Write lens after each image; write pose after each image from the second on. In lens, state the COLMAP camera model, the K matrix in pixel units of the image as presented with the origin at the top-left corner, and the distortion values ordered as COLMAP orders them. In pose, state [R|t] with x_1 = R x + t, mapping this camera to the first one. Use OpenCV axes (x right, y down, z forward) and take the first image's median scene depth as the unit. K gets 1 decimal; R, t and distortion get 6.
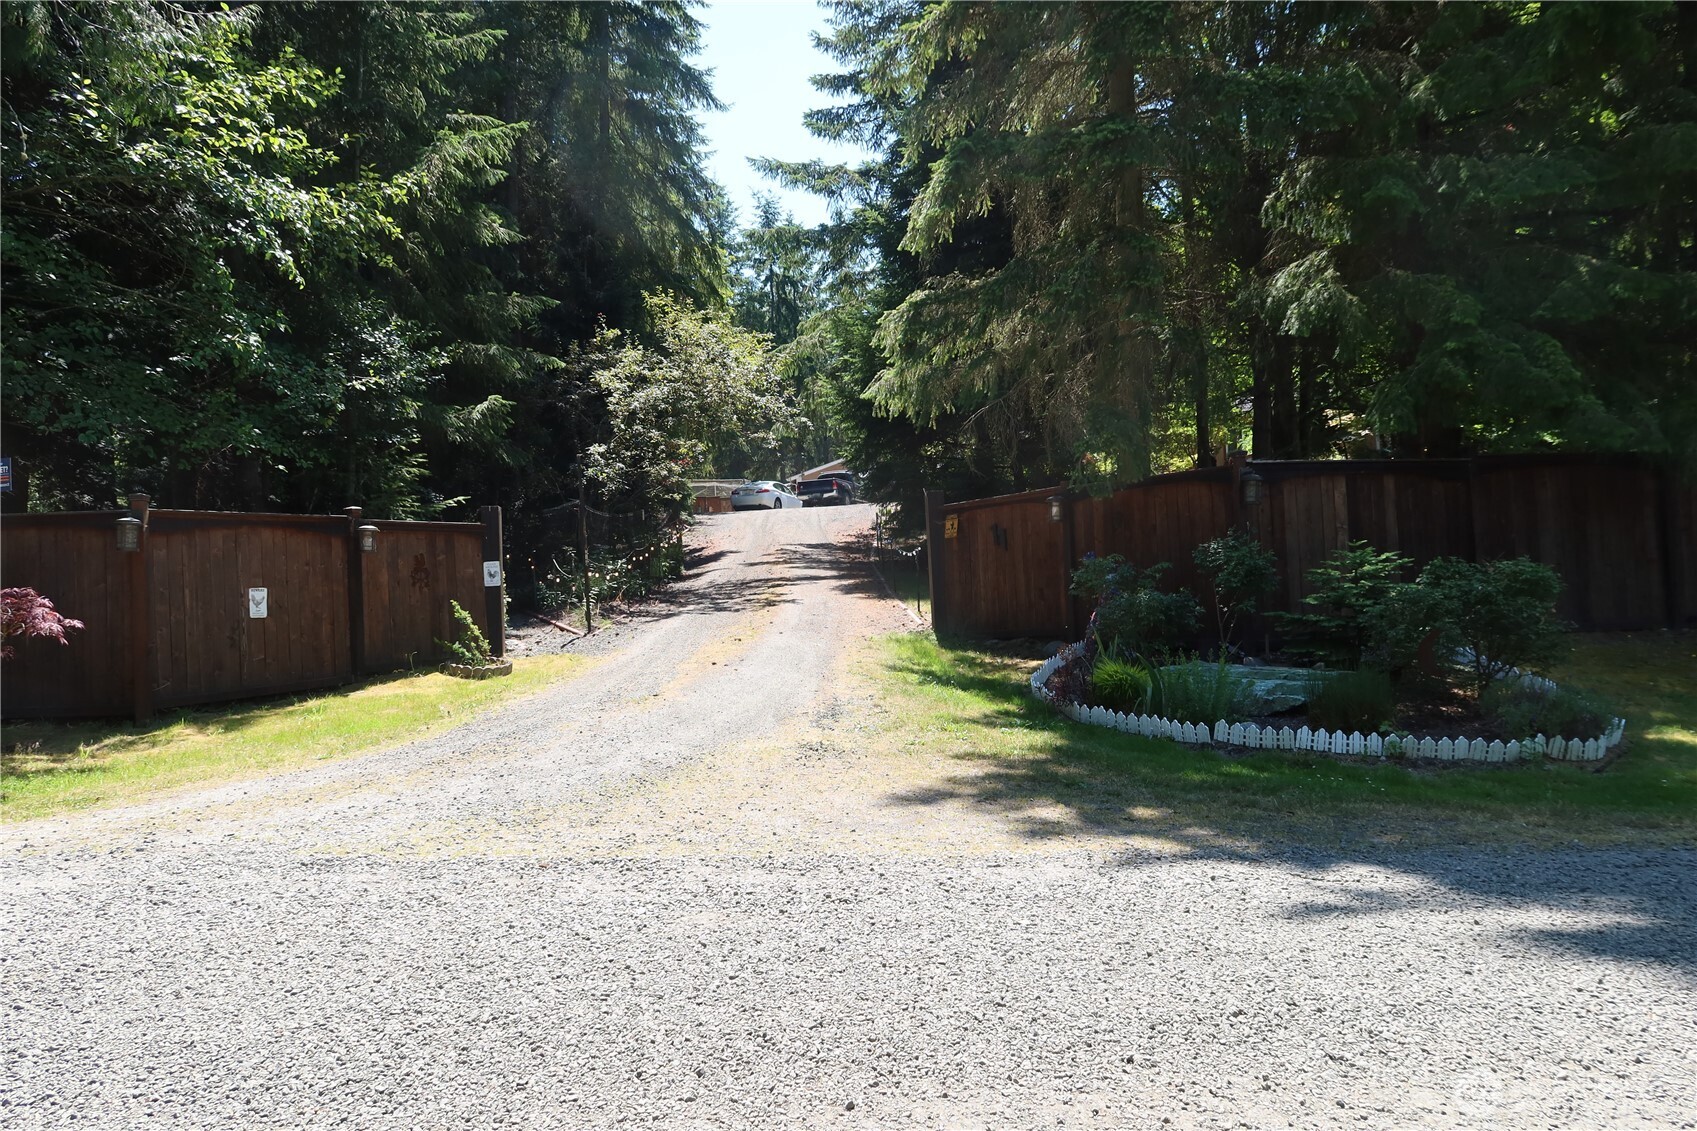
lens RADIAL K [[1160.9, 0, 837.0], [0, 1160.9, 559.3], [0, 0, 1]] dist [-0.031731, 0.015670]
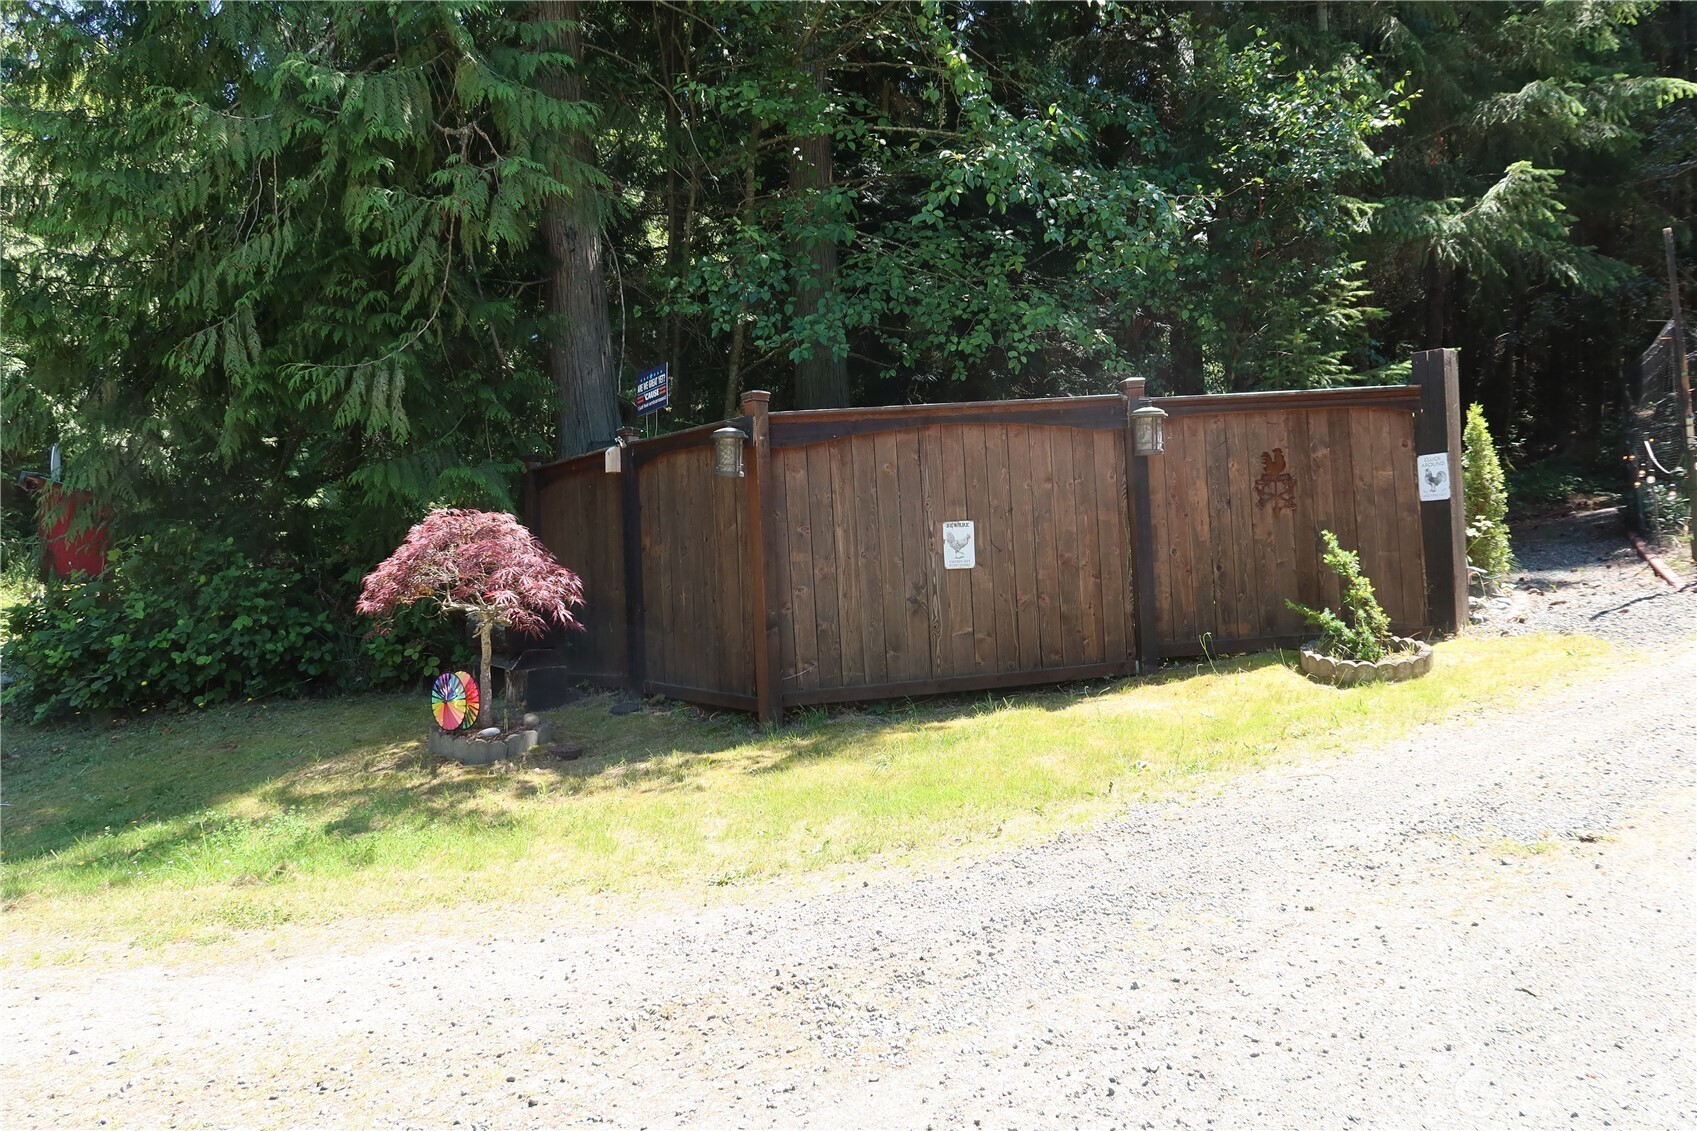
lens RADIAL K [[1163.8, 0, 840.6], [0, 1163.8, 563.8], [0, 0, 1]] dist [-0.036568, 0.008645]
pose [[0.546584, 0.013040, -0.837303, -0.000732], [0.058102, 0.996879, 0.053454, 0.009328], [0.835386, -0.077866, 0.544120, 0.556195]]
